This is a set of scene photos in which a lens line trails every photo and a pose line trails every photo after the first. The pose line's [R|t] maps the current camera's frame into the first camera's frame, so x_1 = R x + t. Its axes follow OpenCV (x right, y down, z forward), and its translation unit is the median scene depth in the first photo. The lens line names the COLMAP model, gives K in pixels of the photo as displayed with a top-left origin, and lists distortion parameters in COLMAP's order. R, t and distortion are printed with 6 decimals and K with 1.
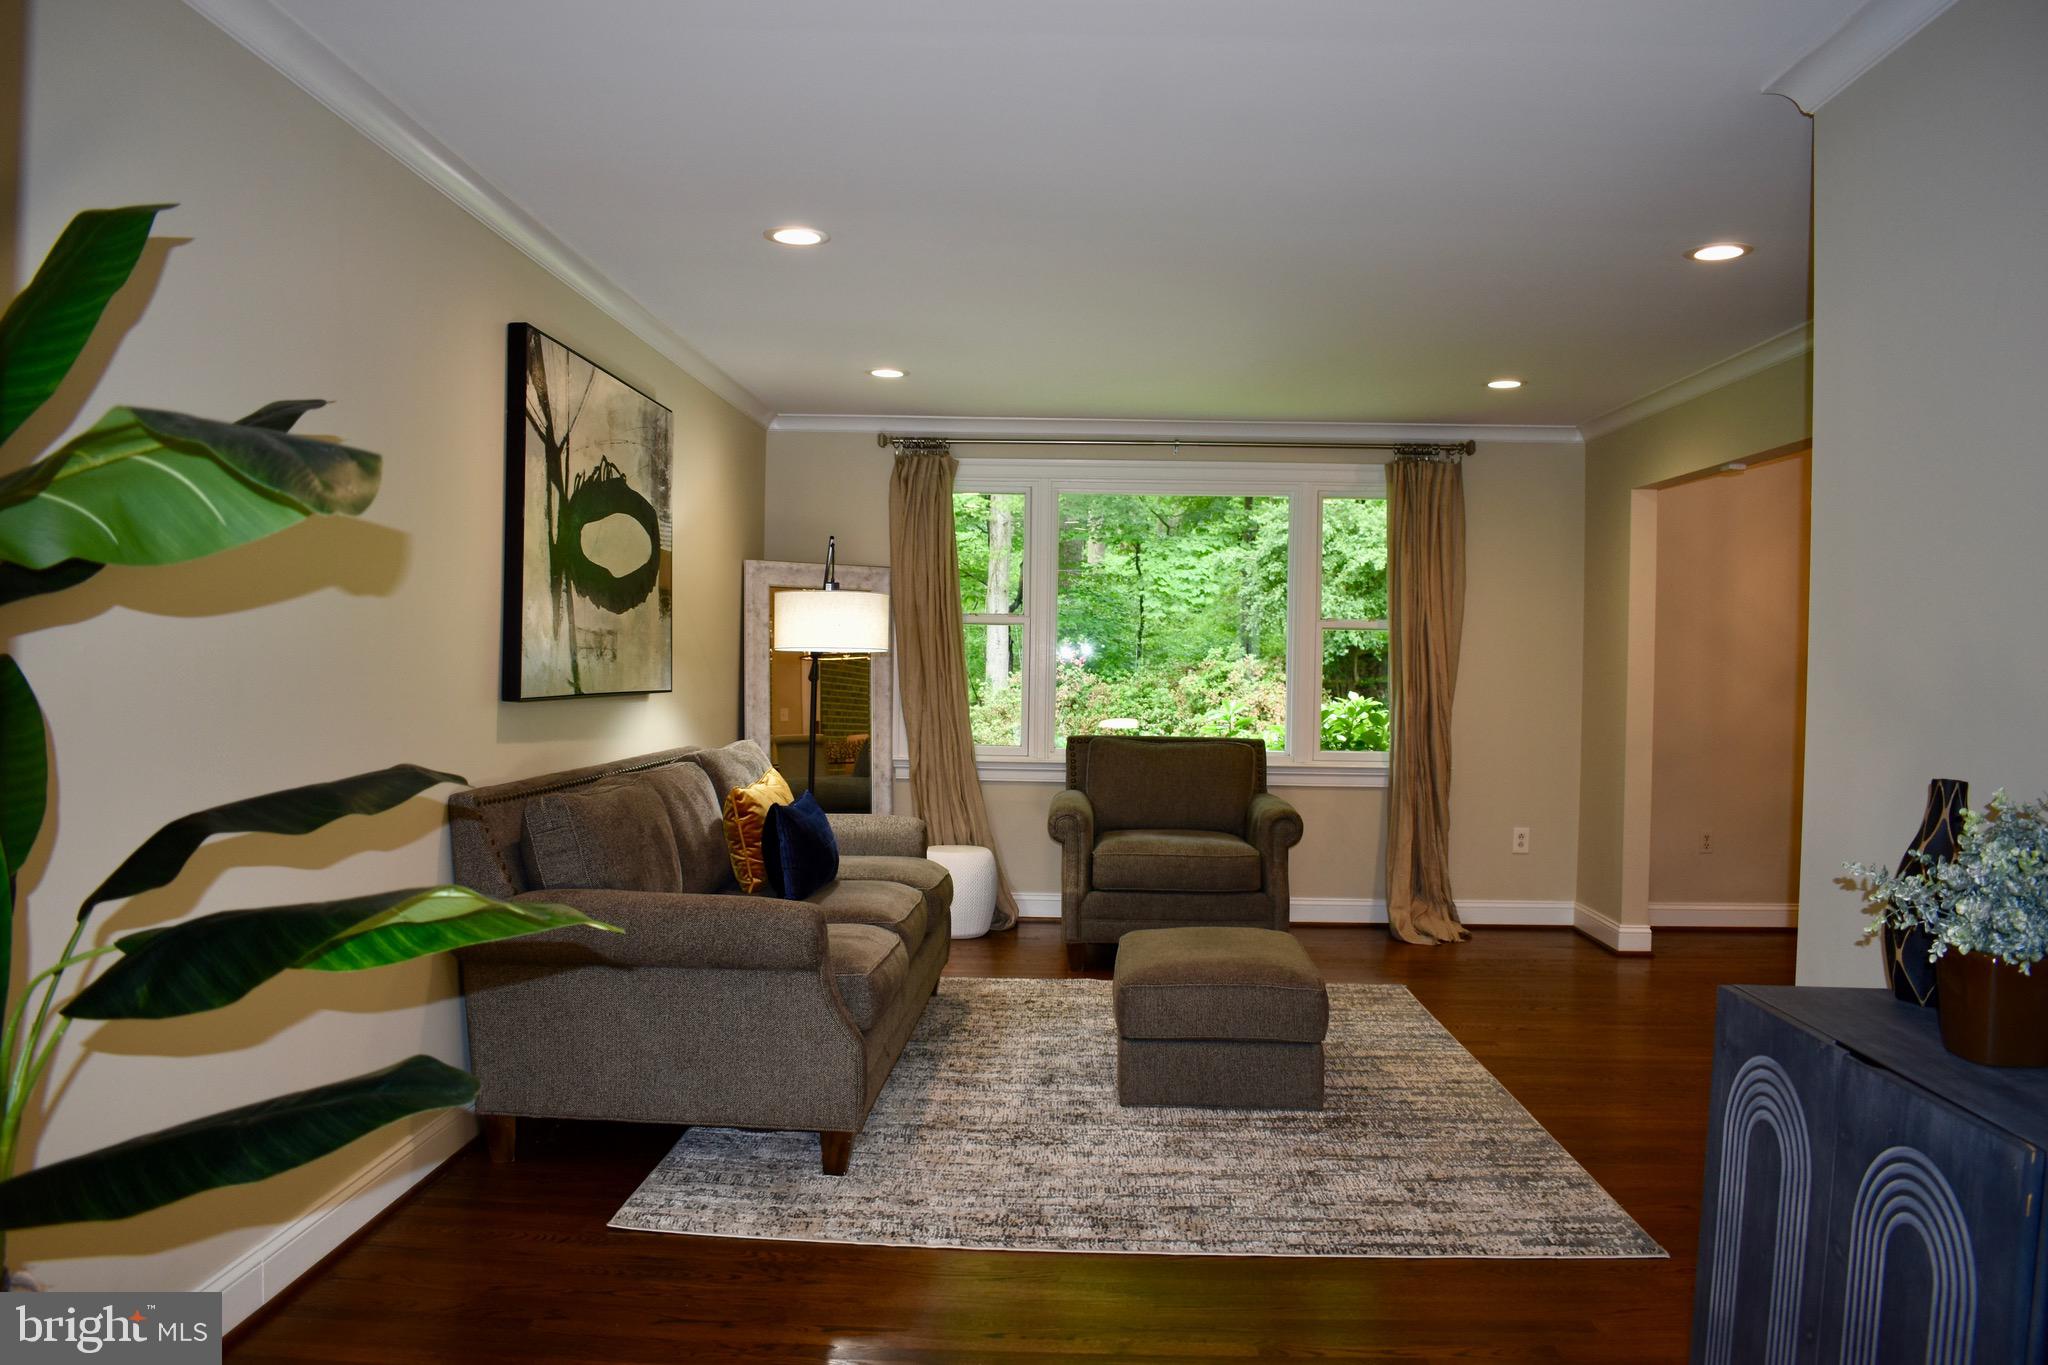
lens RADIAL K [[1625.4, 0, 1007.9], [0, 1625.4, 682.3], [0, 0, 1]] dist [-0.093452, 0.010658]
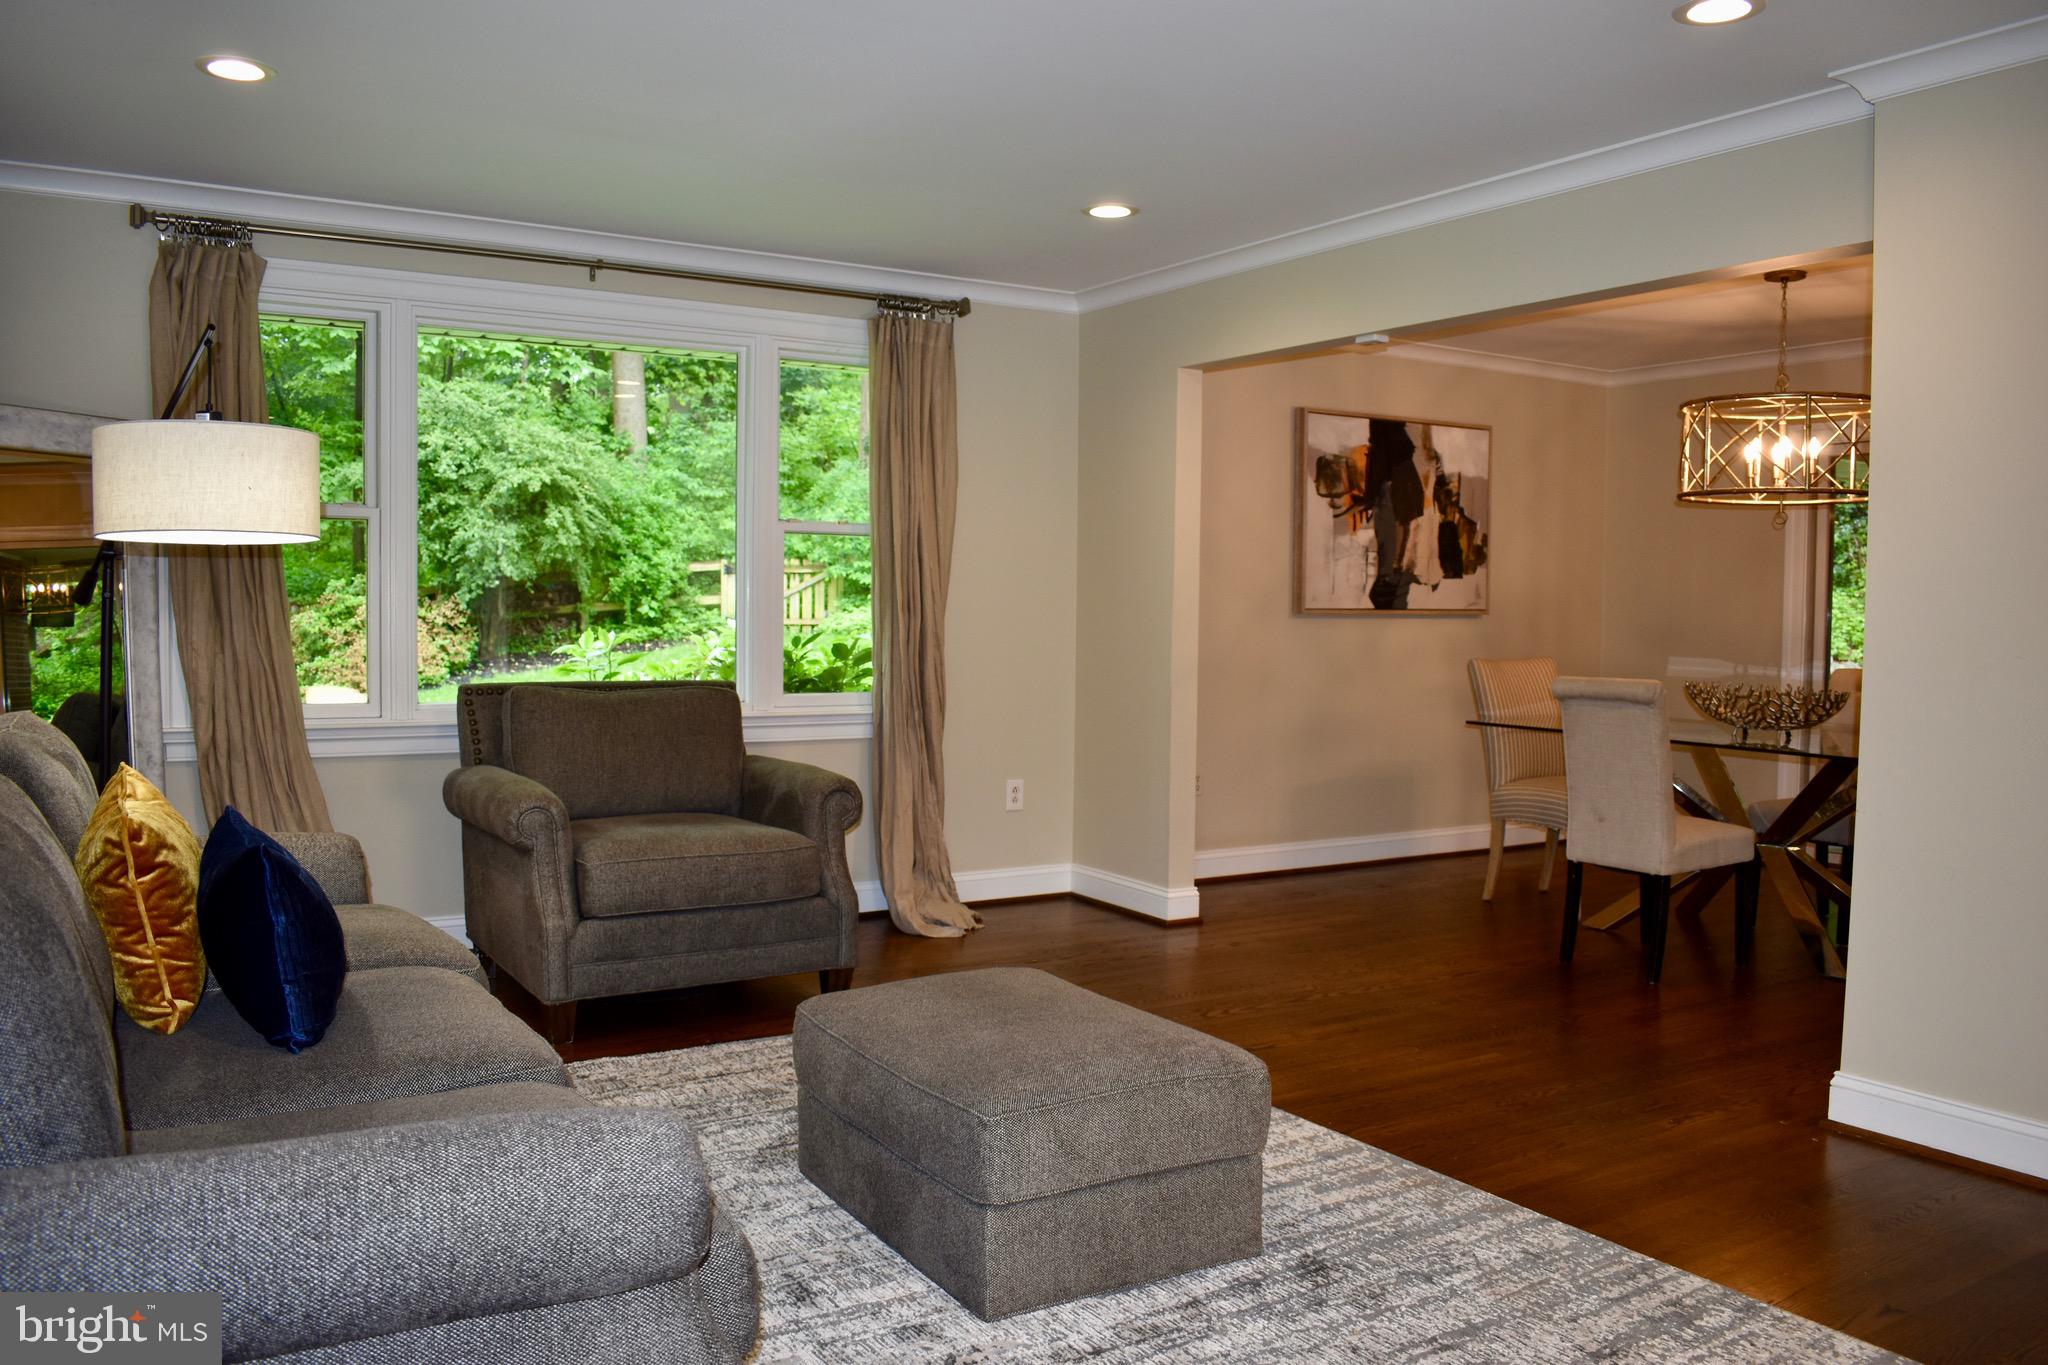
lens RADIAL K [[1625.4, 0, 1045.3], [0, 1625.4, 685.8], [0, 0, 1]] dist [-0.093452, 0.010658]
pose [[0.825665, -0.032272, 0.563237, -0.135584], [0.009450, 0.999014, 0.043388, 0.006851], [-0.564082, -0.030502, 0.825155, 0.313141]]
